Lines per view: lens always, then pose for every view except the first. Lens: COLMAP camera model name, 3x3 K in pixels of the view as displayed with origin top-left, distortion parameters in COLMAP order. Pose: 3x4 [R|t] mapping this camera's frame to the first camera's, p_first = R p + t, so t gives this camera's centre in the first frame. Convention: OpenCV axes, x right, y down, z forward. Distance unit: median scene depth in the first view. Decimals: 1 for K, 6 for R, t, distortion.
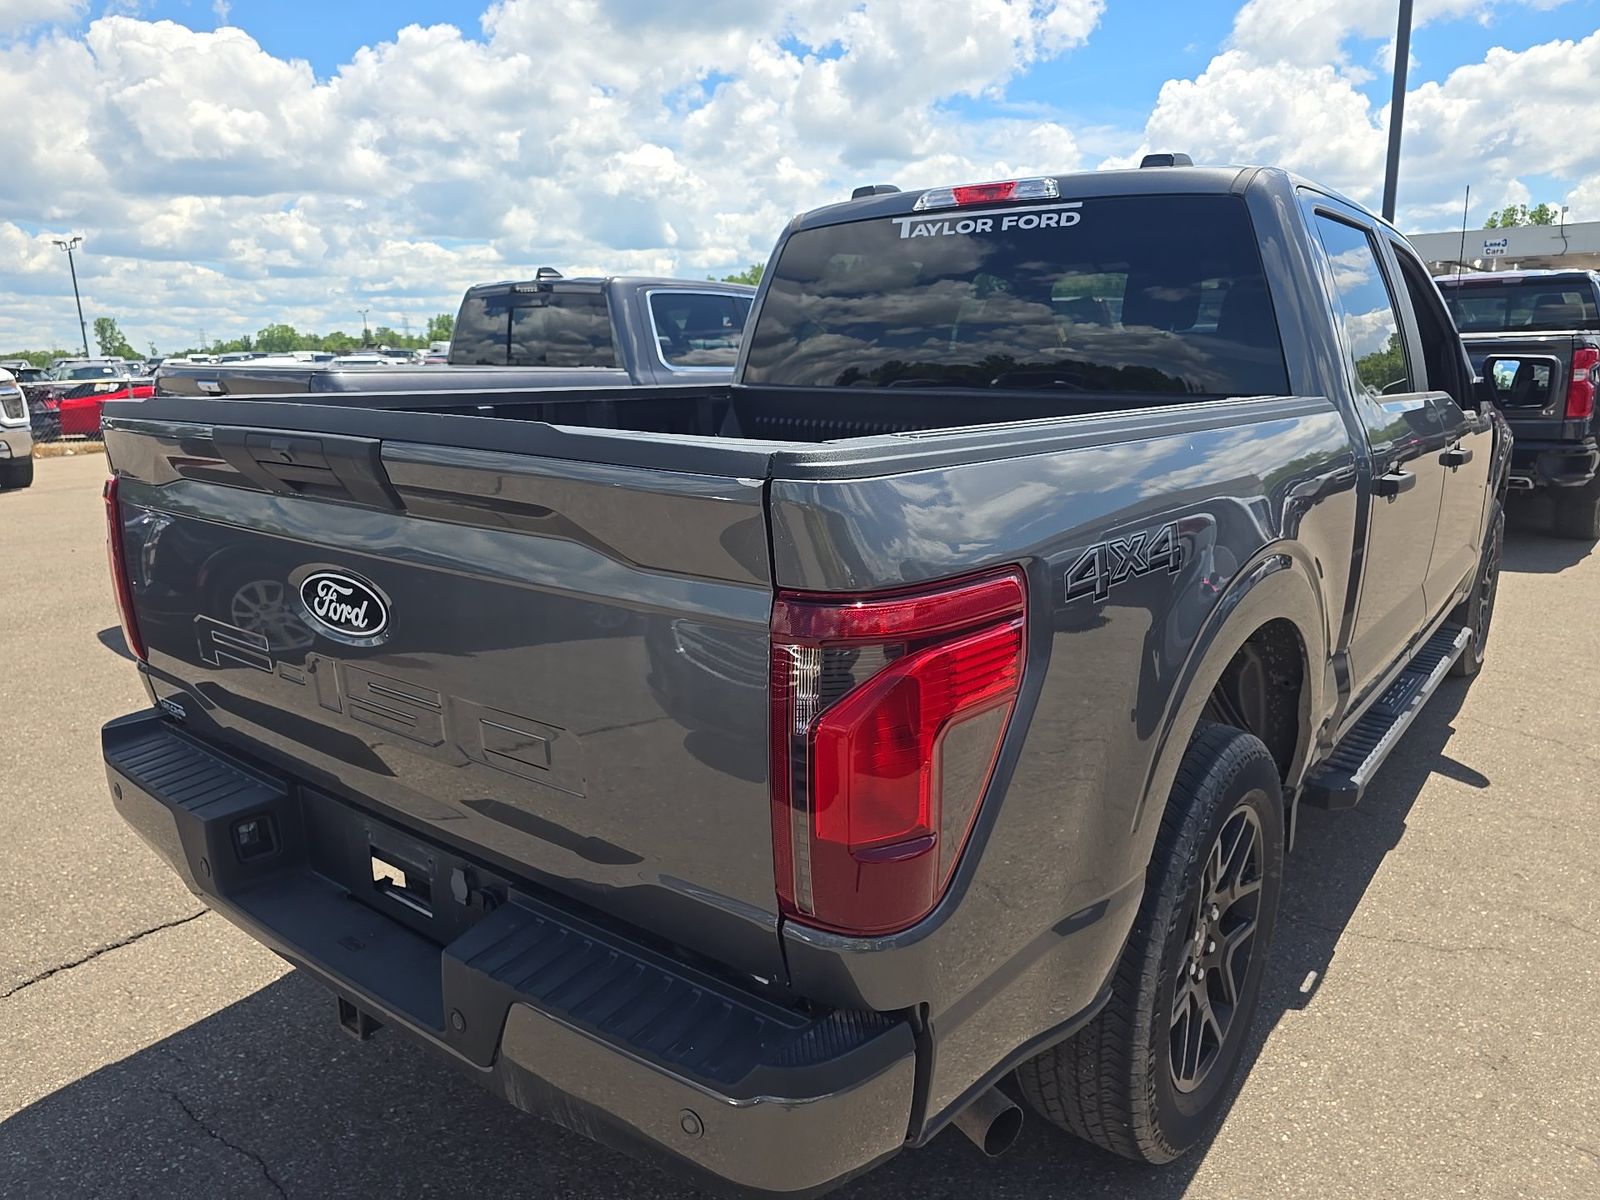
lens RADIAL K [[1079.4, 0, 800.0], [0, 1079.4, 600.0], [0, 0, 1]] dist [0.004603, -0.004905]
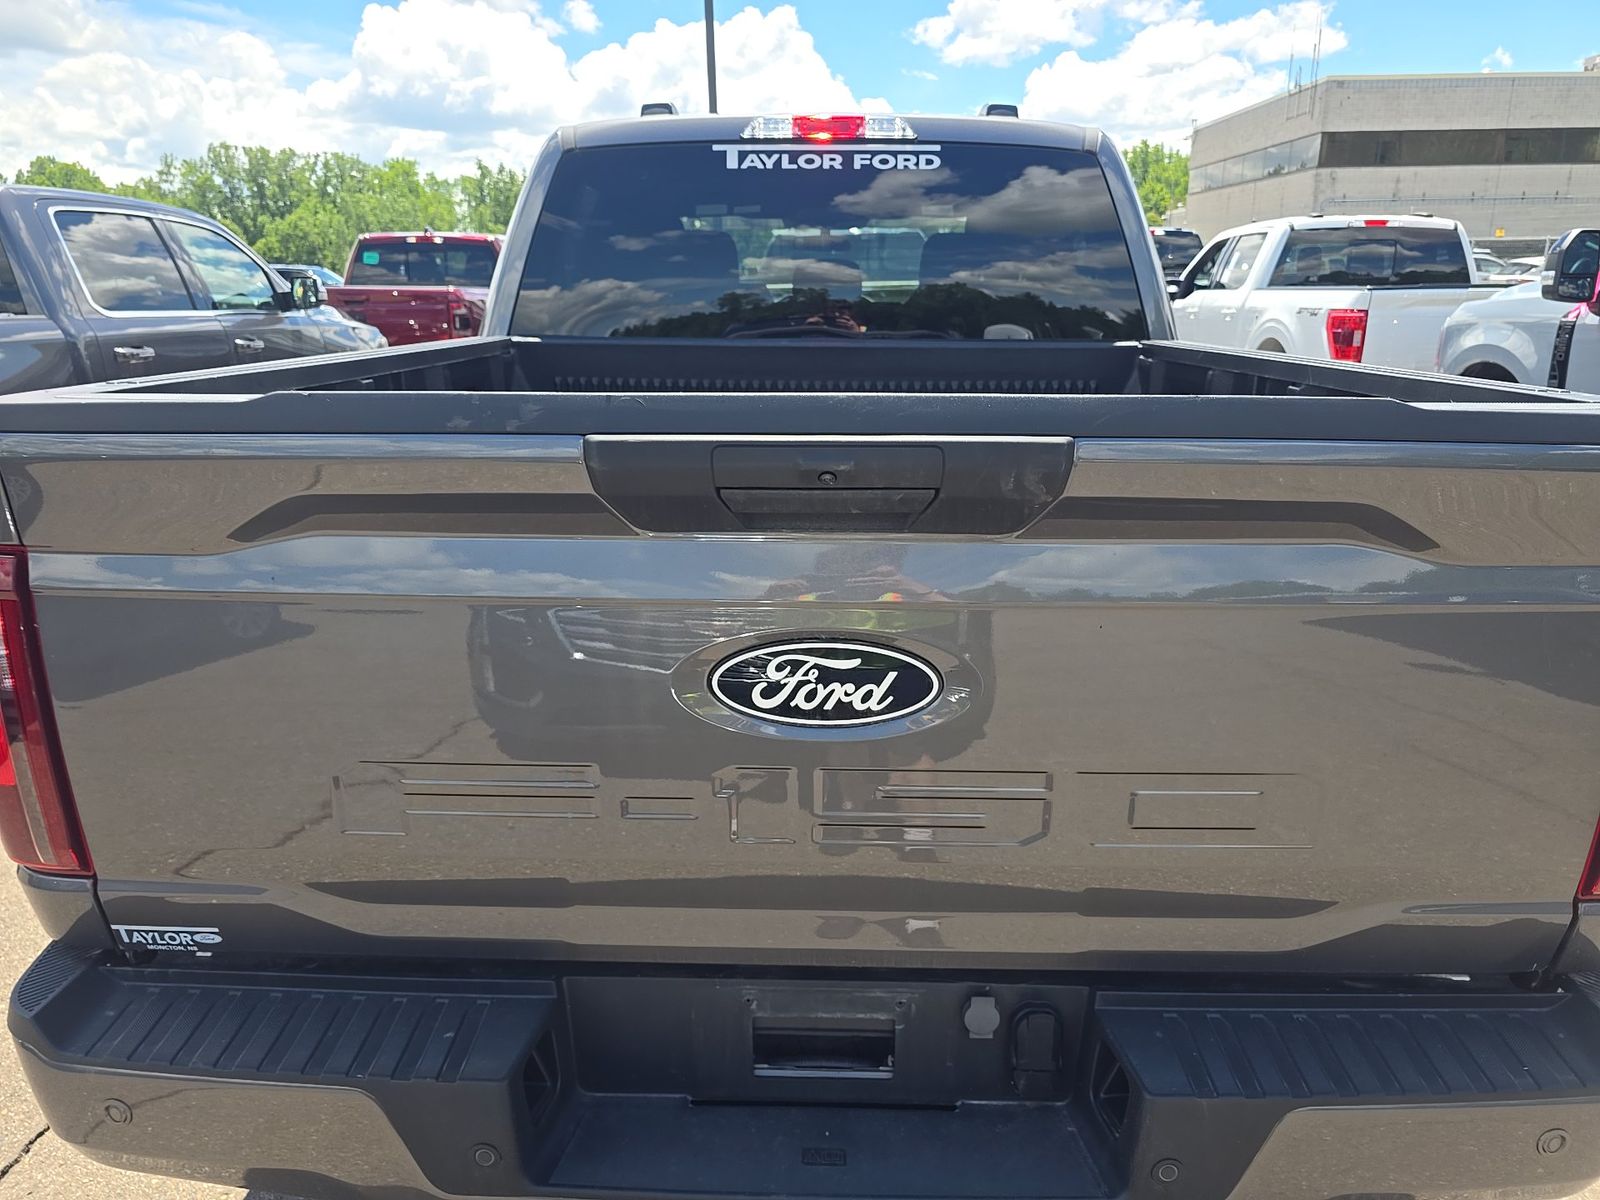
lens RADIAL K [[1071.5, 0, 792.7], [0, 1071.5, 609.8], [0, 0, 1]] dist [0.025914, -0.020918]
pose [[0.805596, -0.162213, 0.569827, -0.471682], [0.127281, 0.986717, 0.100945, -0.065019], [-0.578632, -0.008793, 0.815541, 0.268408]]
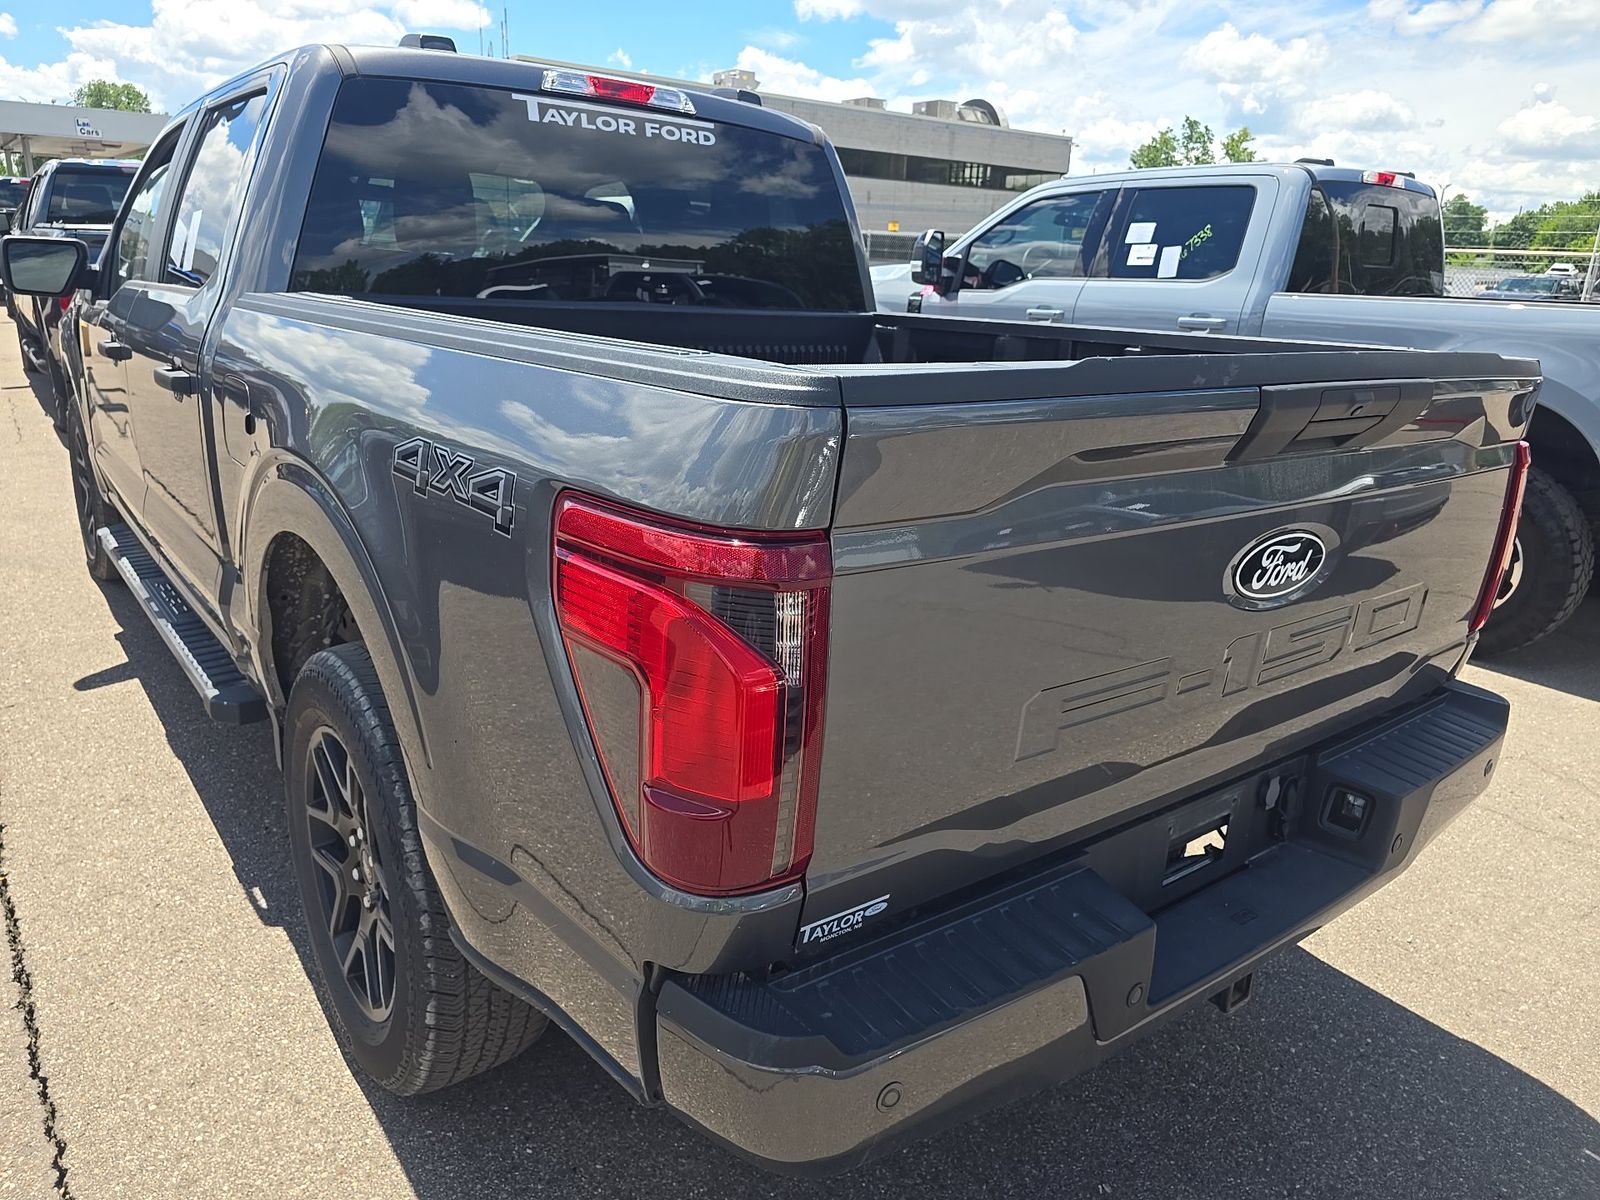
lens RADIAL K [[1096.6, 0, 800.0], [0, 1096.6, 600.0], [0, 0, 1]] dist [-0.002337, -0.003423]
pose [[0.247898, -0.259904, 0.933272, -0.828107], [0.165356, 0.960557, 0.223580, -0.145278], [-0.954570, 0.098897, 0.281097, 0.656671]]
